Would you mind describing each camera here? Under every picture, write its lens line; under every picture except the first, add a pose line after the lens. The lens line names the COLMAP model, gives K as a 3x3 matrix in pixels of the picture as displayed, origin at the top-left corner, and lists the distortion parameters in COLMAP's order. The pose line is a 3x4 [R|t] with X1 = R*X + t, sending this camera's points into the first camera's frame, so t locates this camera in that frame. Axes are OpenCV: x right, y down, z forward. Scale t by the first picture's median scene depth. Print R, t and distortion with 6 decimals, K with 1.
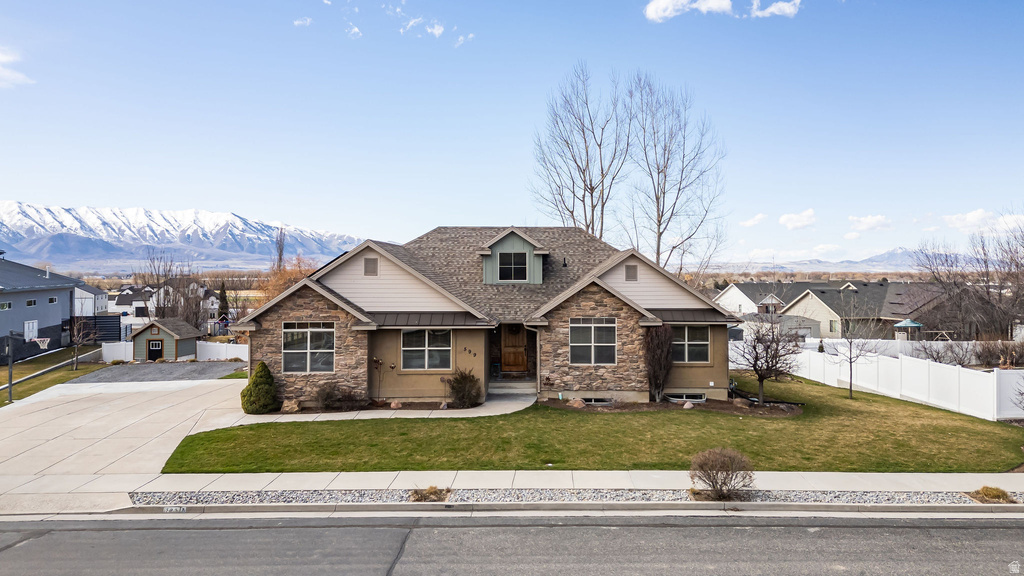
lens RADIAL K [[713.1, 0, 573.2], [0, 713.1, 271.4], [0, 0, 1]] dist [0.068967, -0.056819]
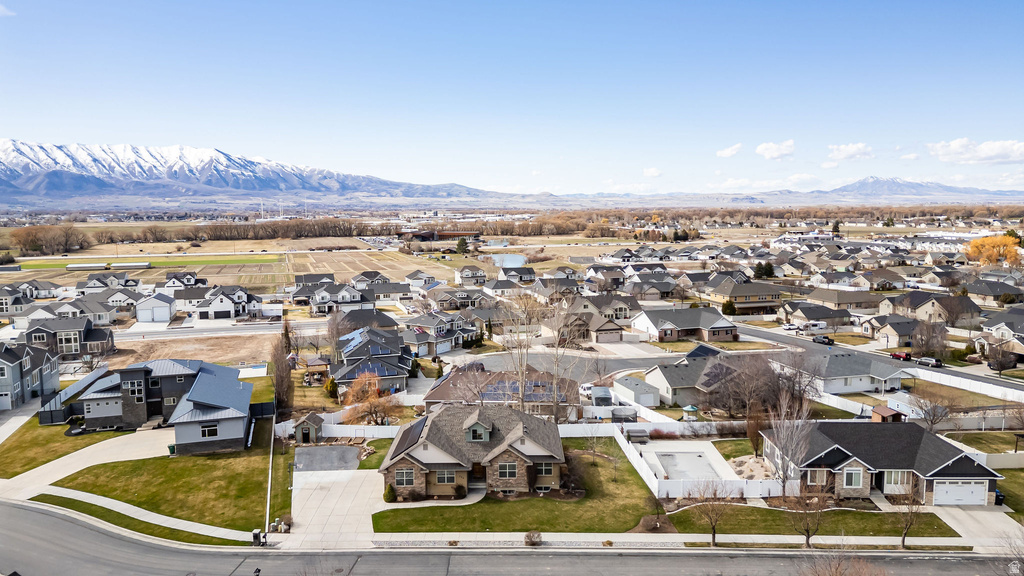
lens RADIAL K [[713.1, 0, 511.0], [0, 713.1, 286.5], [0, 0, 1]] dist [0.068967, -0.056819]
pose [[0.998291, -0.000221, -0.058434, 0.116788], [0.006834, 0.993571, 0.113002, -0.526984], [0.058033, -0.113209, 0.991875, -0.930224]]
